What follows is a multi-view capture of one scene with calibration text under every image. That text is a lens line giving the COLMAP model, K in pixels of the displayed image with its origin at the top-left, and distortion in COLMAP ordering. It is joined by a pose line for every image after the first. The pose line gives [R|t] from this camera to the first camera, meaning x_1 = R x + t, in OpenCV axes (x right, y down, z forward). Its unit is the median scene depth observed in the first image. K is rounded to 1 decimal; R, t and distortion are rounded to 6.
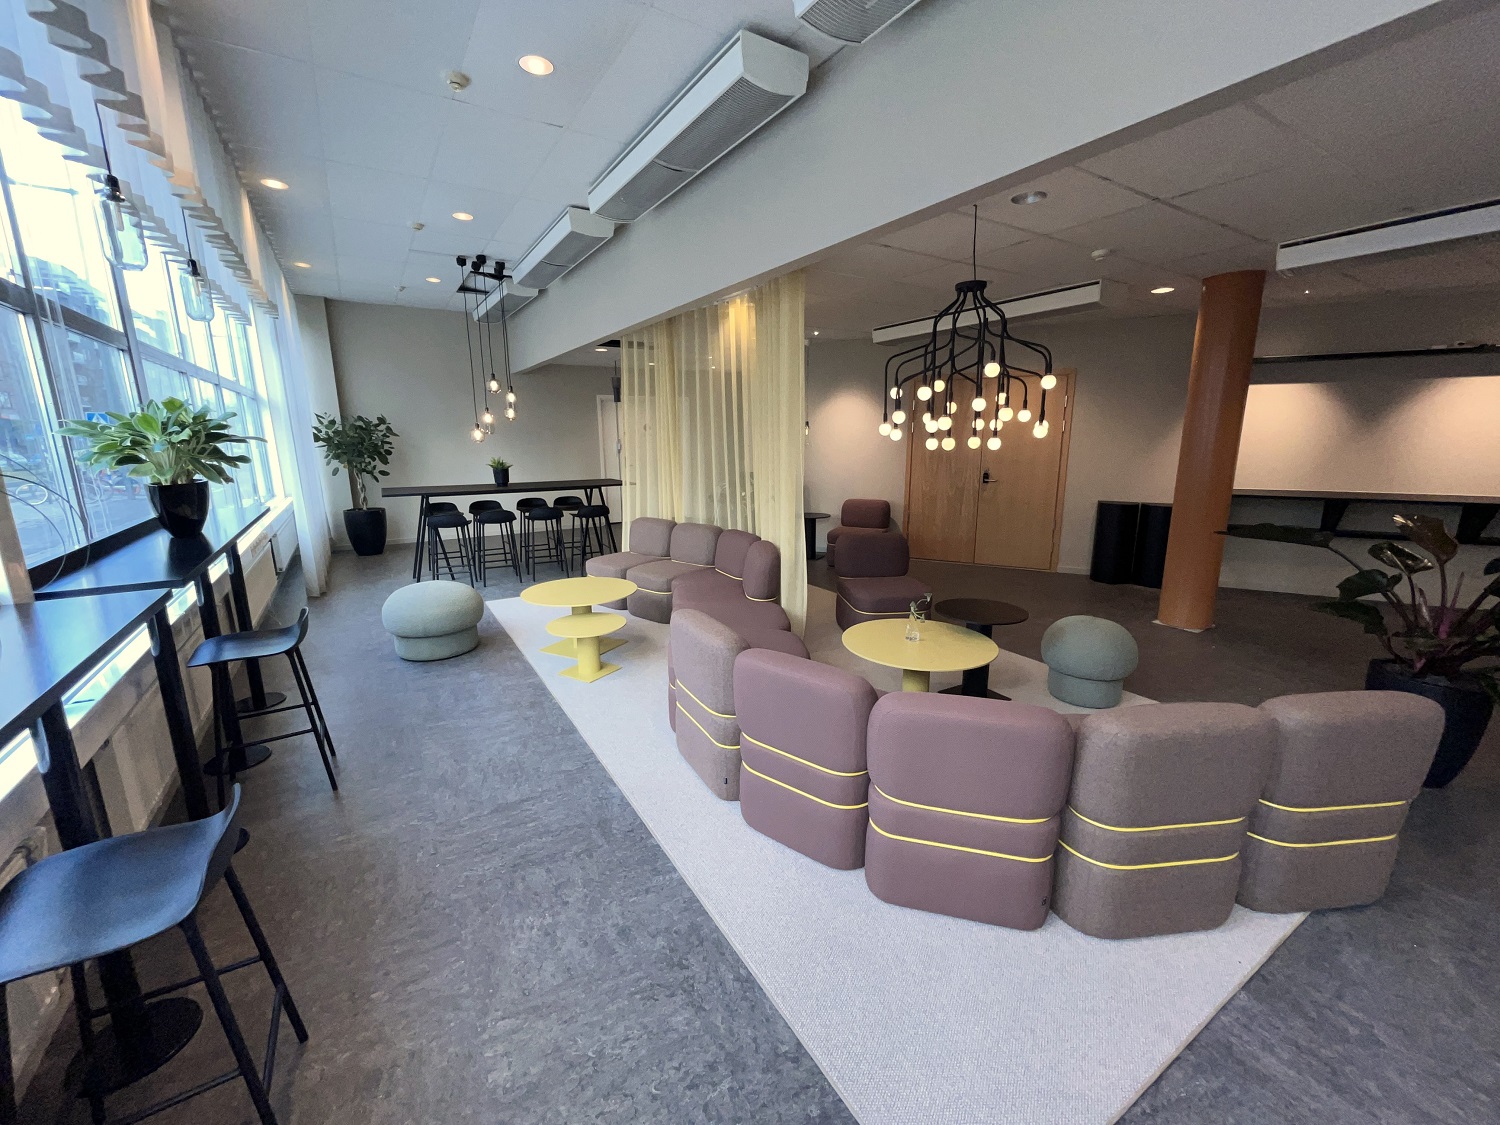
lens RADIAL K [[624.0, 0, 750.2], [0, 624.0, 580.4], [0, 0, 1]] dist [-0.001473, -0.000132]
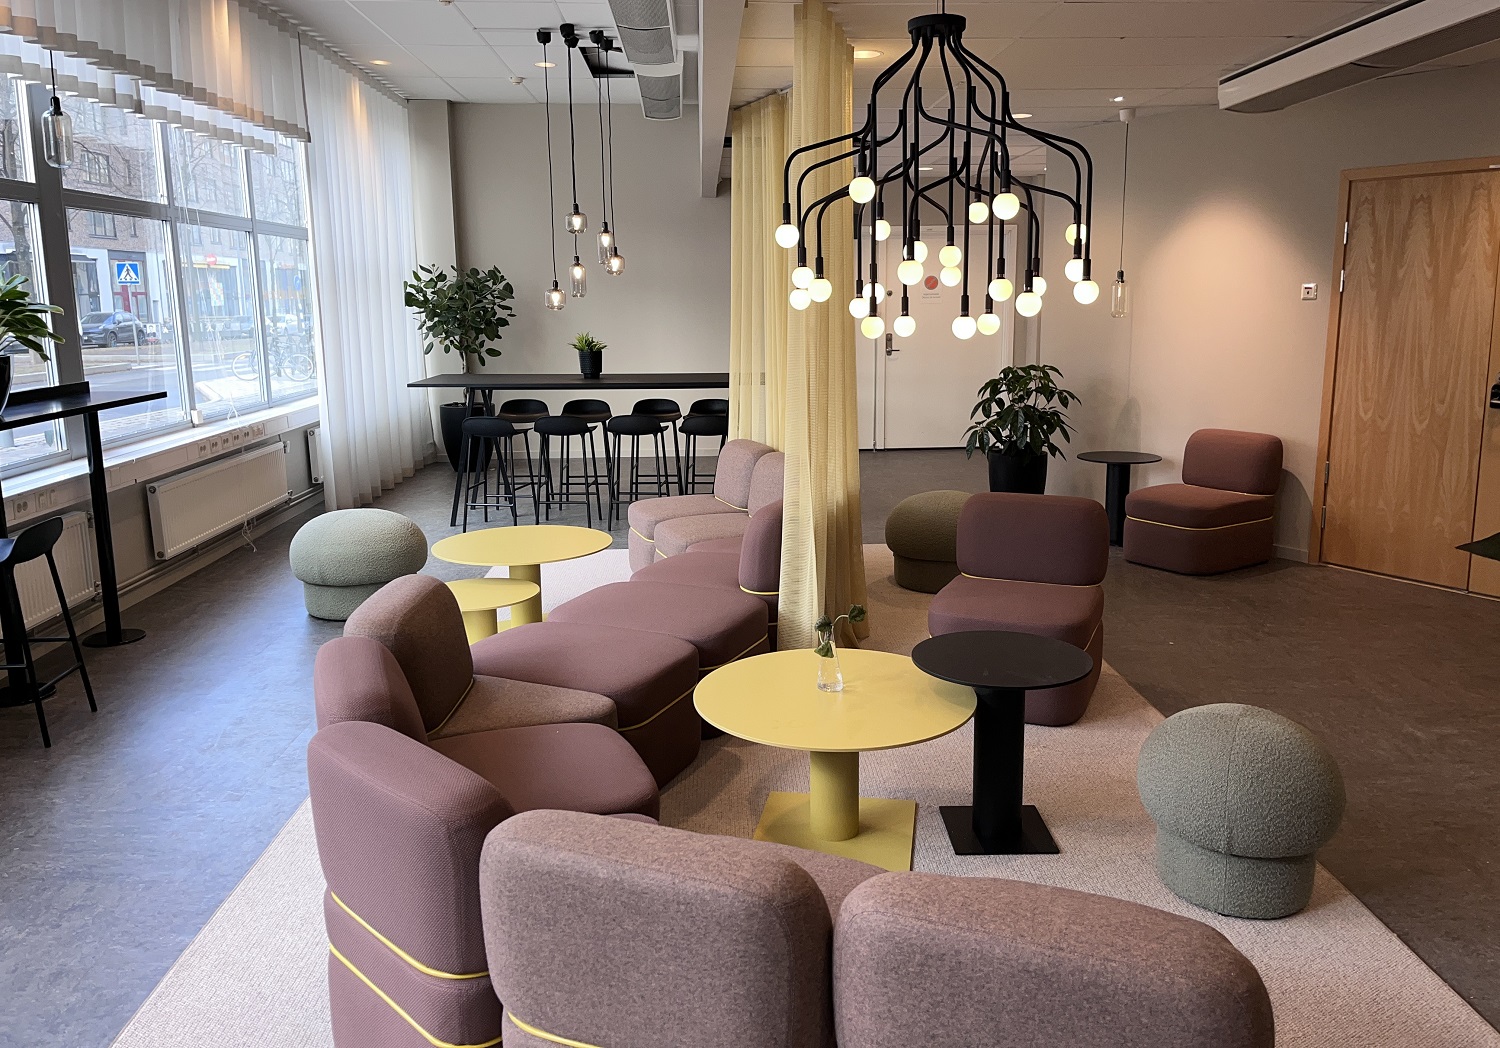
lens RADIAL K [[1163.2, 0, 750.0], [0, 1163.2, 524.0], [0, 0, 1]] dist [0.064277, 0.000234]
pose [[0.869247, 0.096352, -0.484897, 0.313773], [-0.111807, 0.993726, -0.002969, -0.014876], [0.481569, 0.056796, 0.874566, 0.033270]]
